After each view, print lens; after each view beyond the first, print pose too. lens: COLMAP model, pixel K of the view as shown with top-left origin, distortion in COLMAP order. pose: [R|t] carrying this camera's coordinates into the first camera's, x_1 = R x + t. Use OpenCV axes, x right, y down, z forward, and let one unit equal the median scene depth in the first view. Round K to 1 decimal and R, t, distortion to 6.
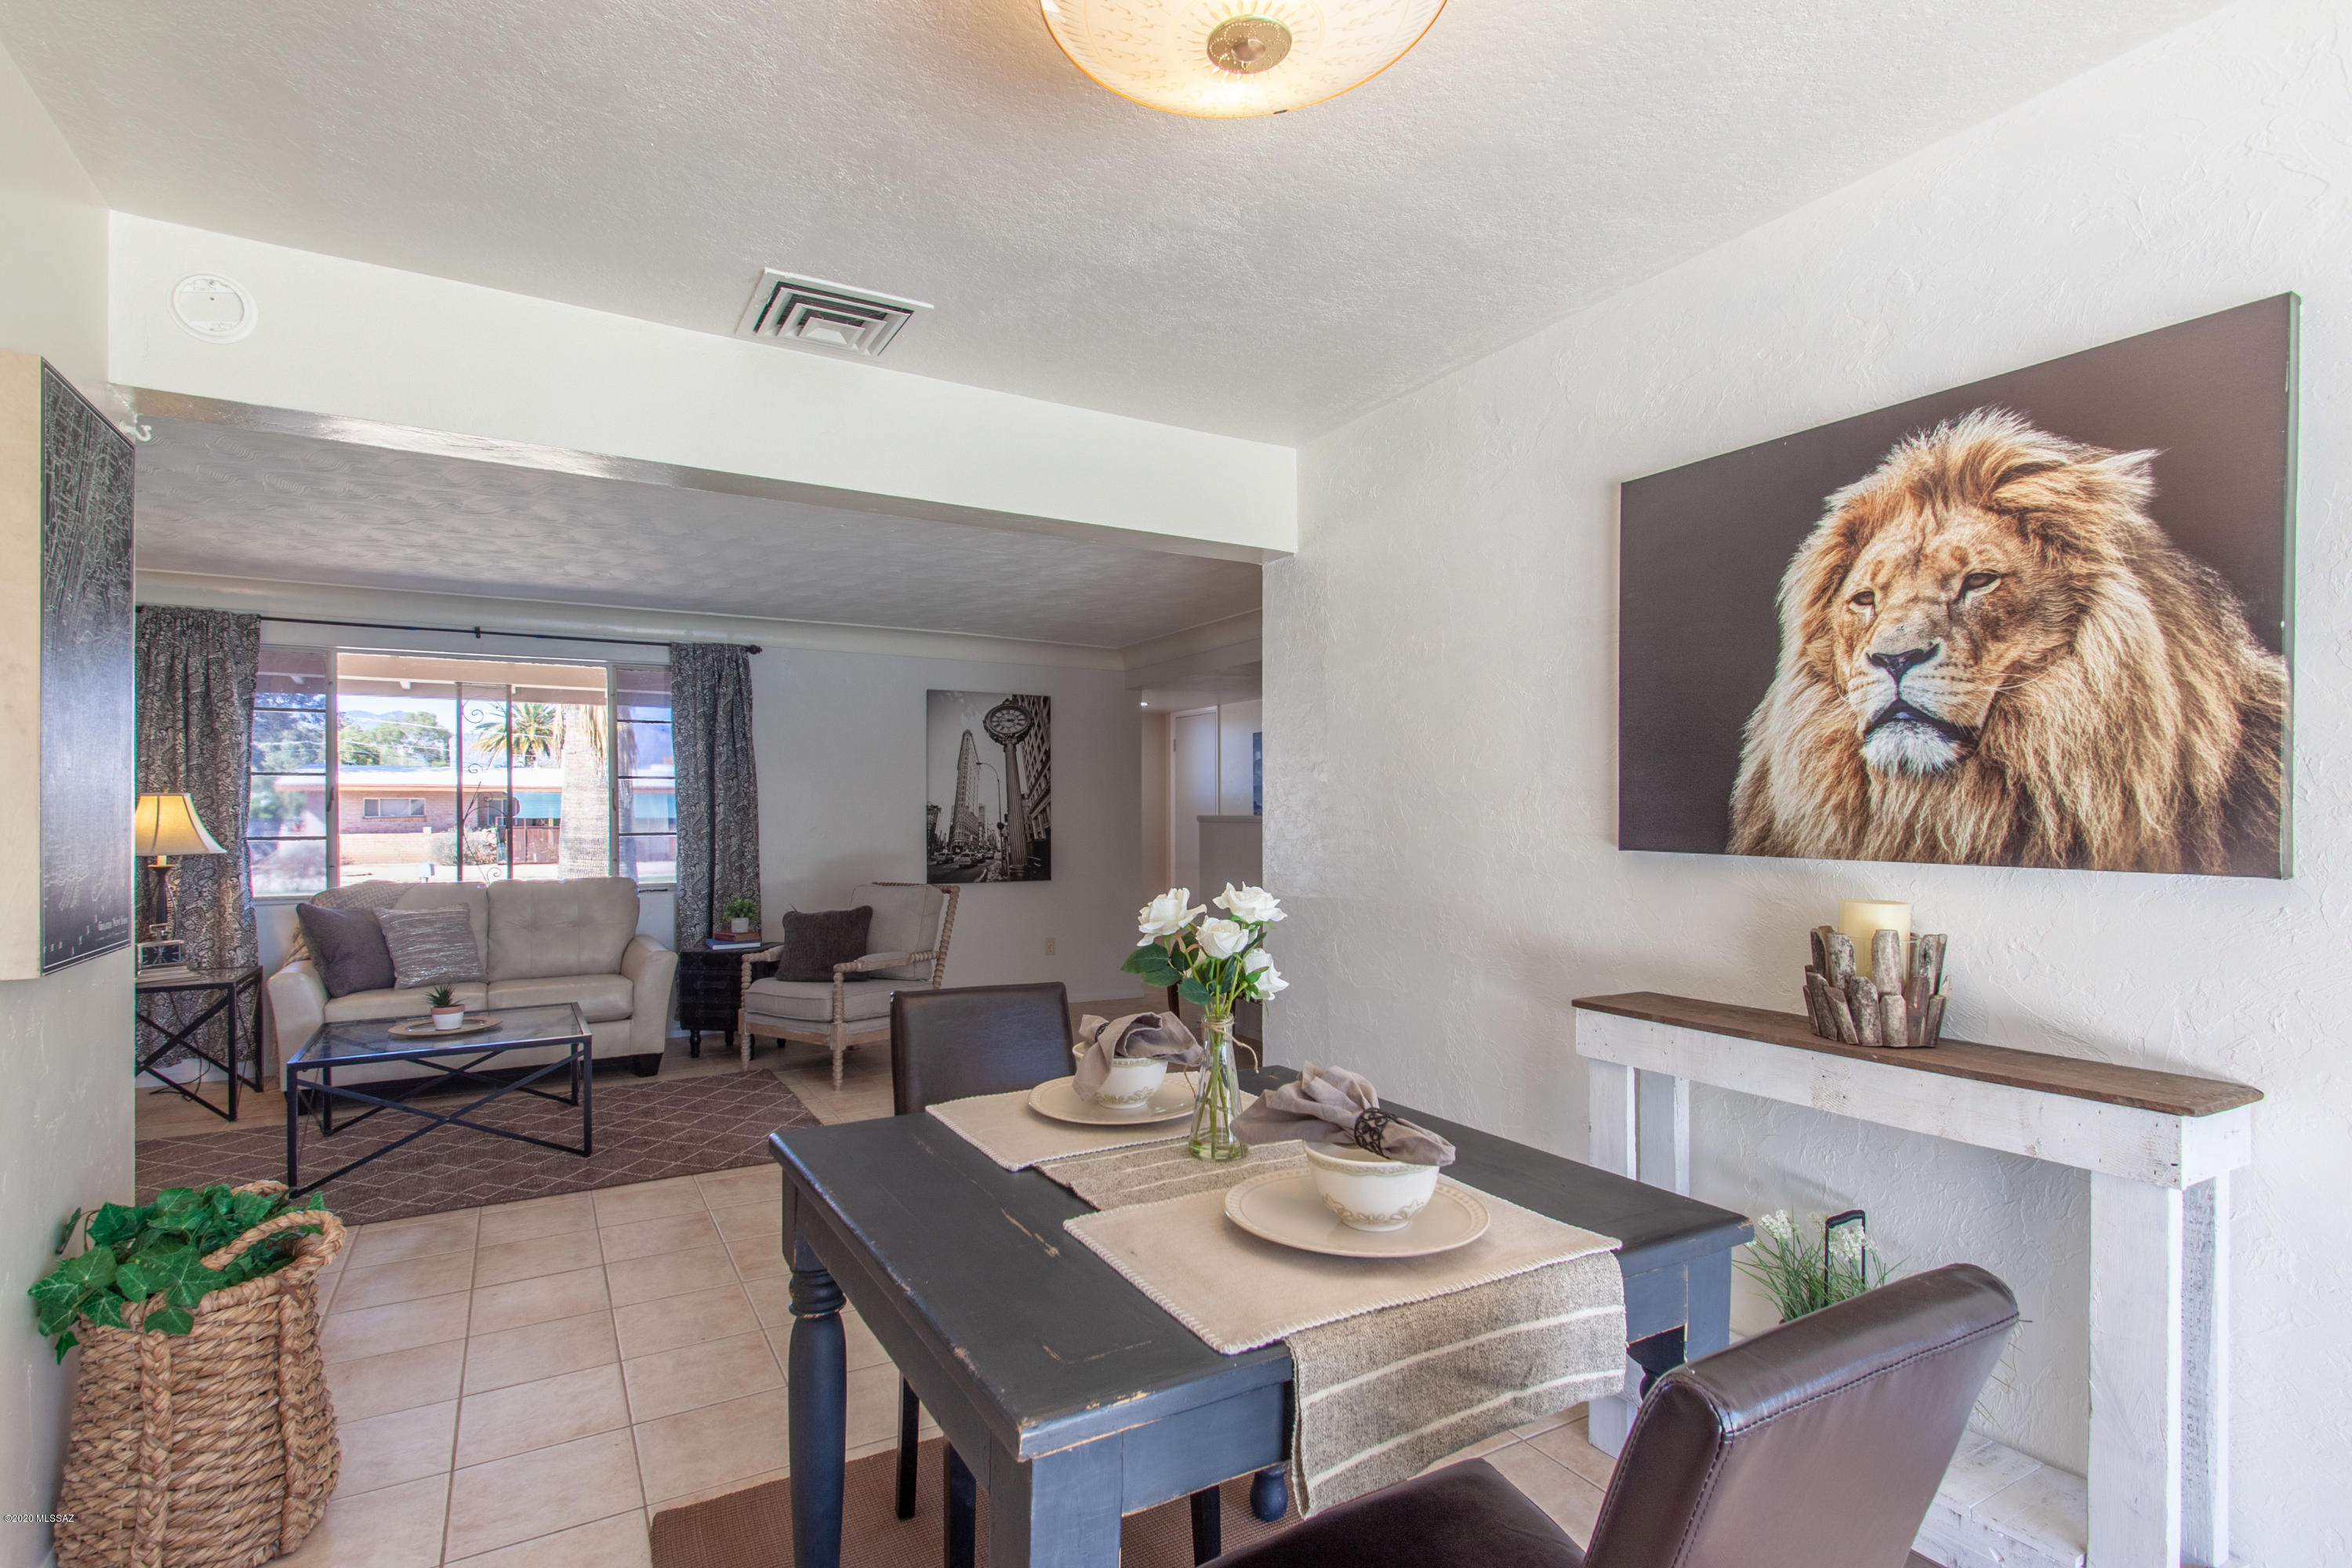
lens RADIAL K [[1097.2, 0, 1161.4], [0, 1097.2, 818.3], [0, 0, 1]] dist [0.014273, -0.017622]
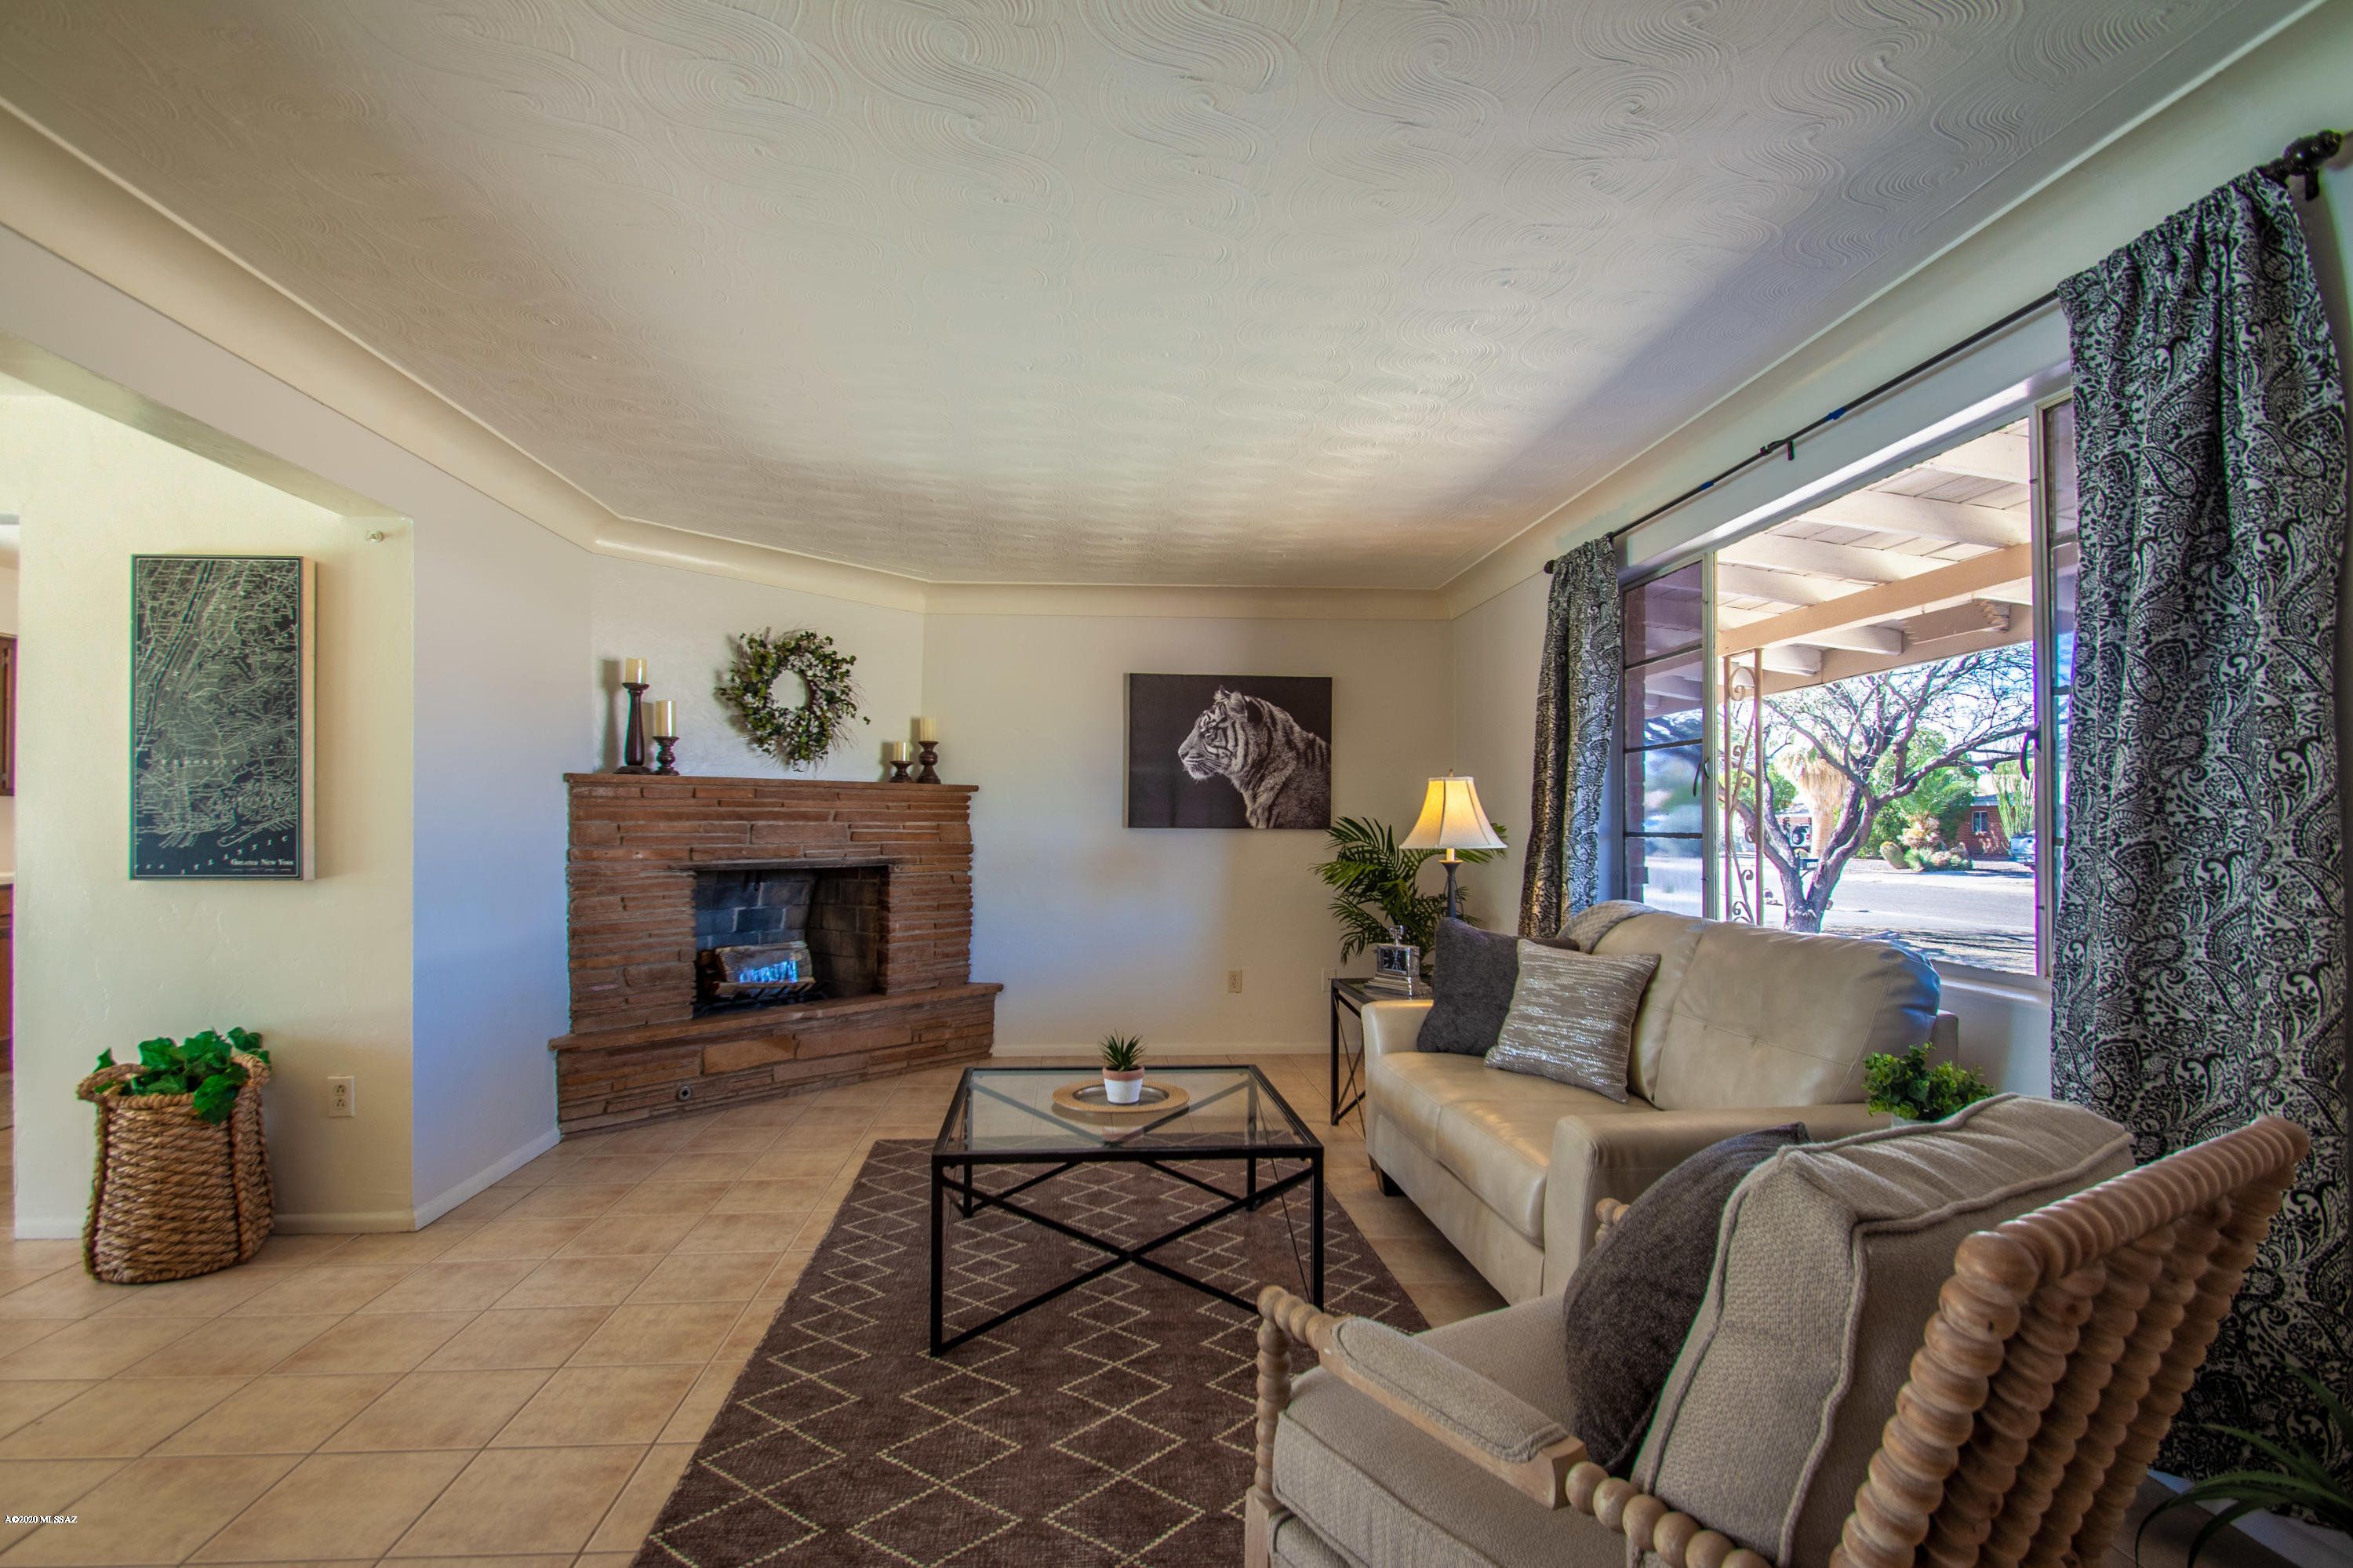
lens RADIAL K [[1097.7, 0, 1161.9], [0, 1097.7, 818.3], [0, 0, 1]] dist [0.014273, -0.017622]
pose [[-0.426885, -0.000933, -0.904305, -0.023020], [-0.003413, 0.999994, 0.000579, 0.009809], [0.904299, 0.003333, -0.426886, 1.165228]]
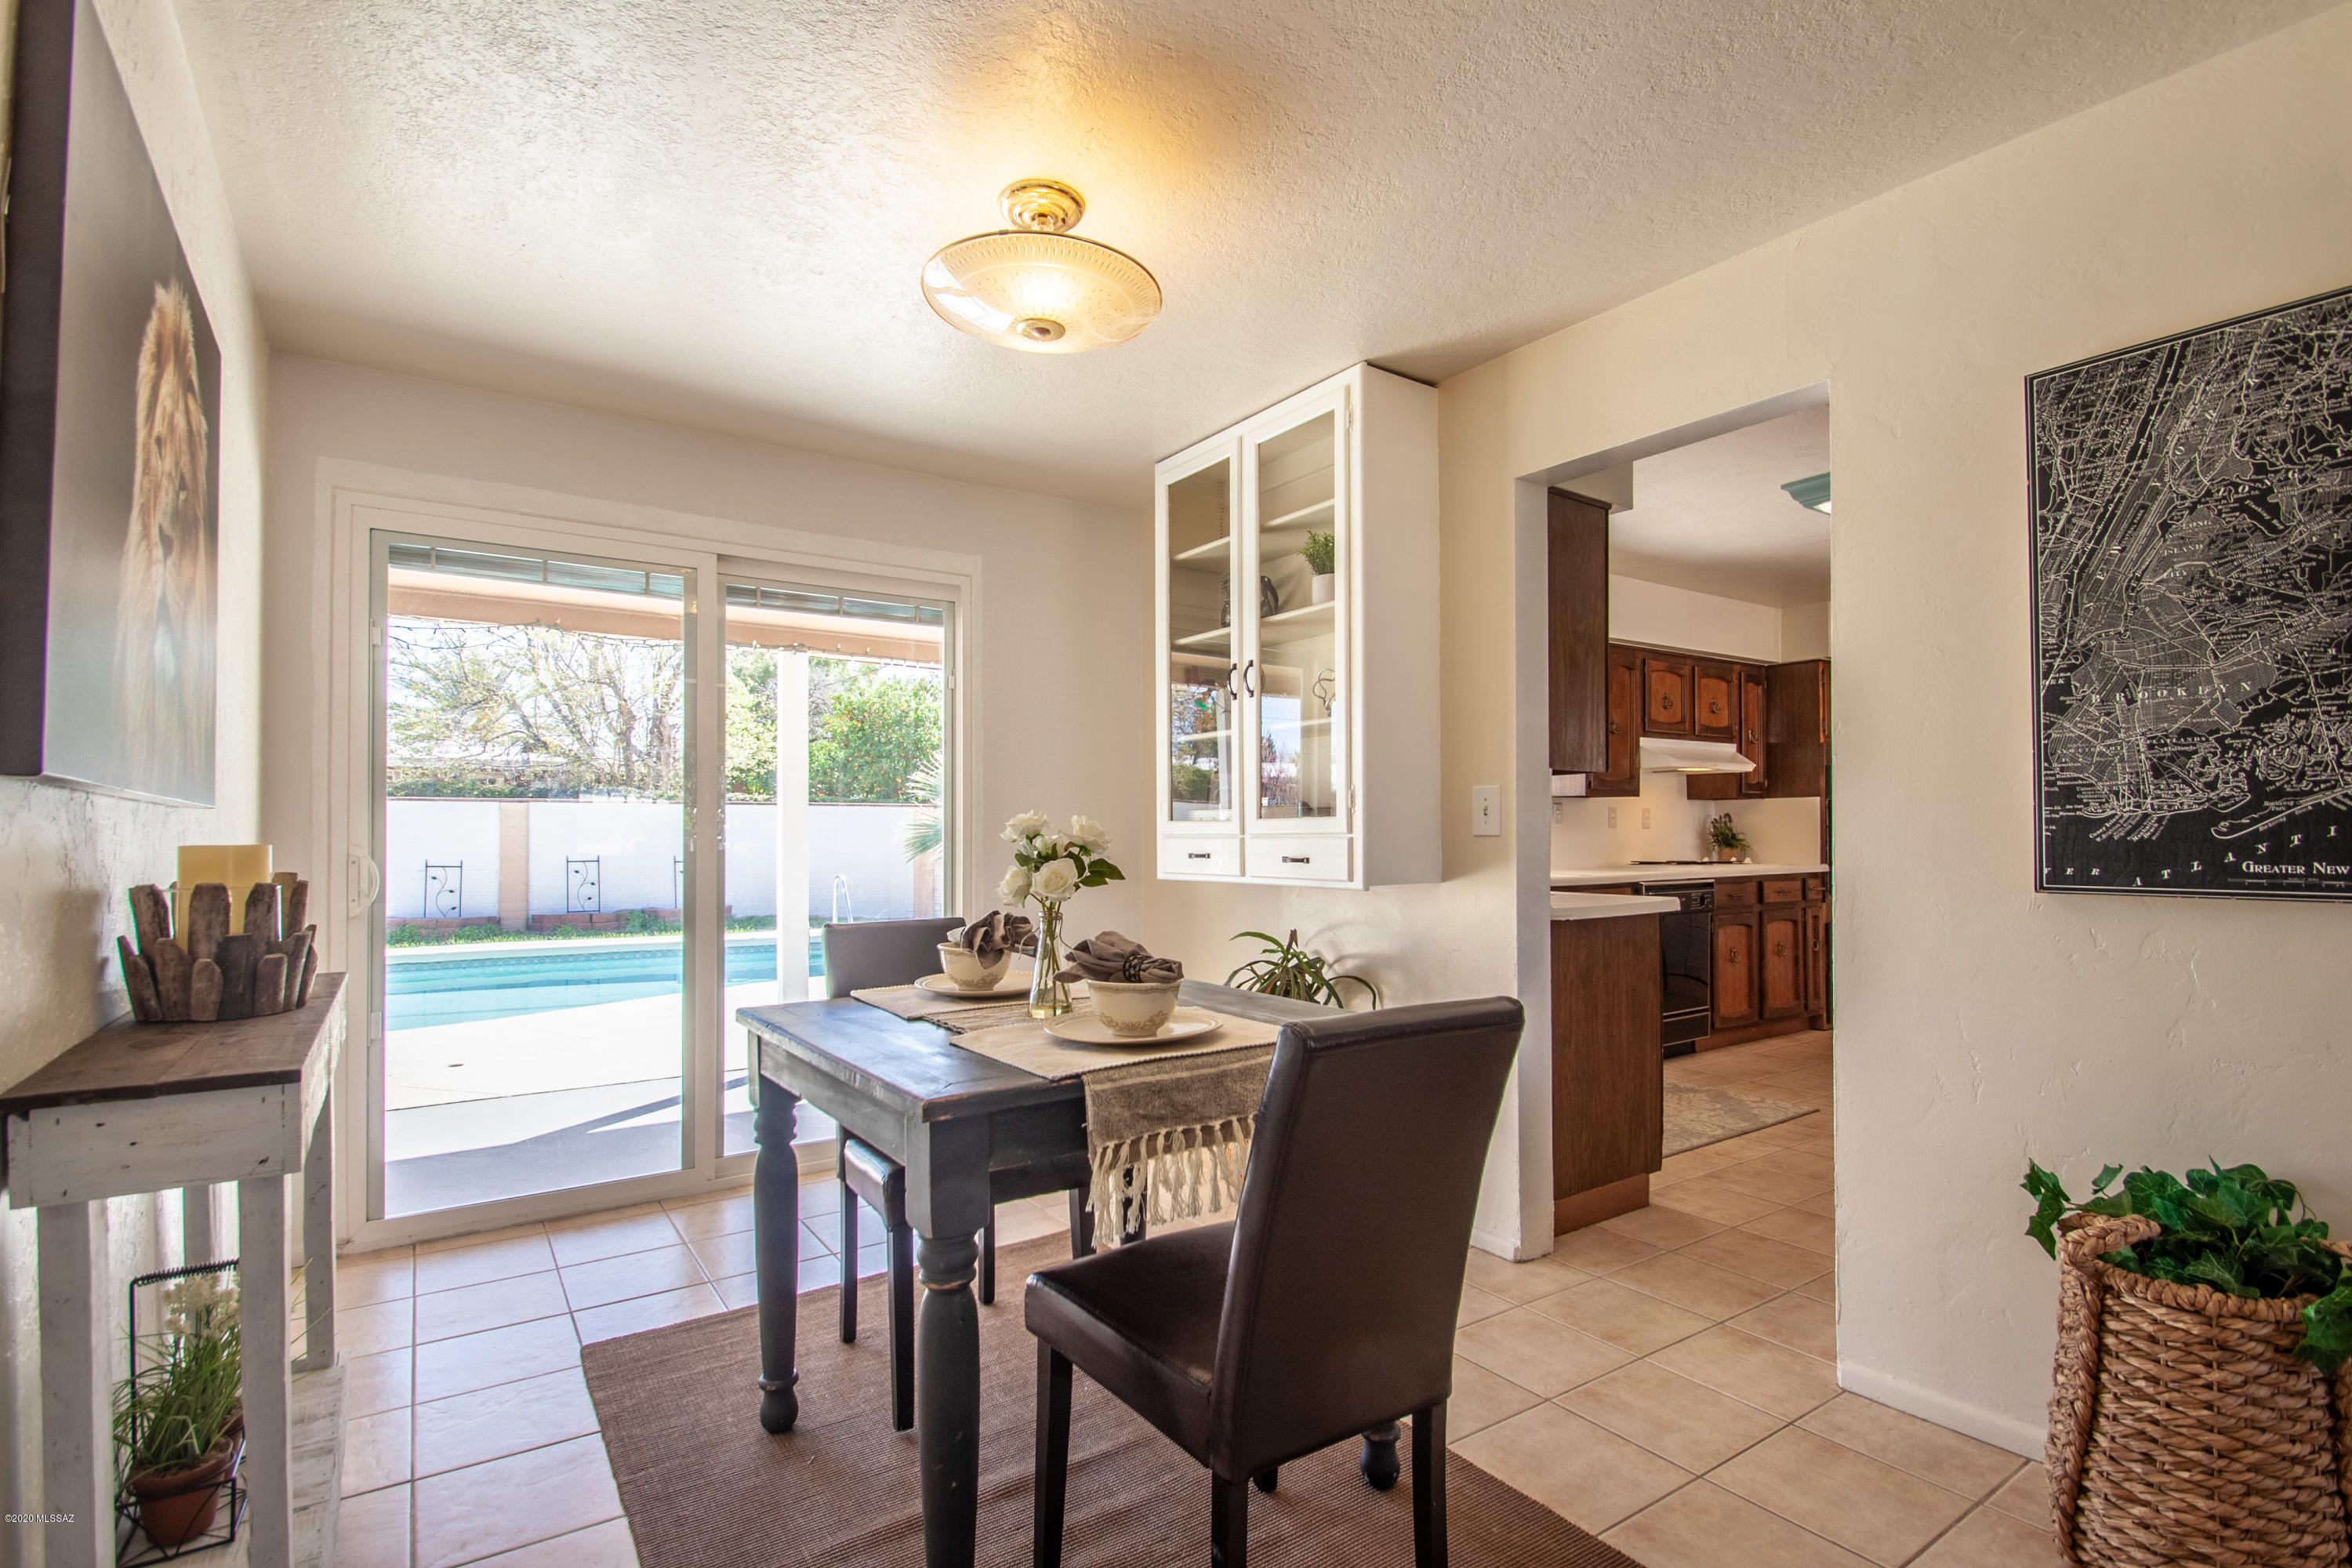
lens RADIAL K [[1097.2, 0, 1161.4], [0, 1097.2, 818.3], [0, 0, 1]] dist [0.014273, -0.017622]
pose [[-0.997140, 0.003958, -0.075479, 0.005439], [0.004538, 0.999961, -0.007515, 0.023214], [0.075446, -0.007836, -0.997119, 0.717404]]
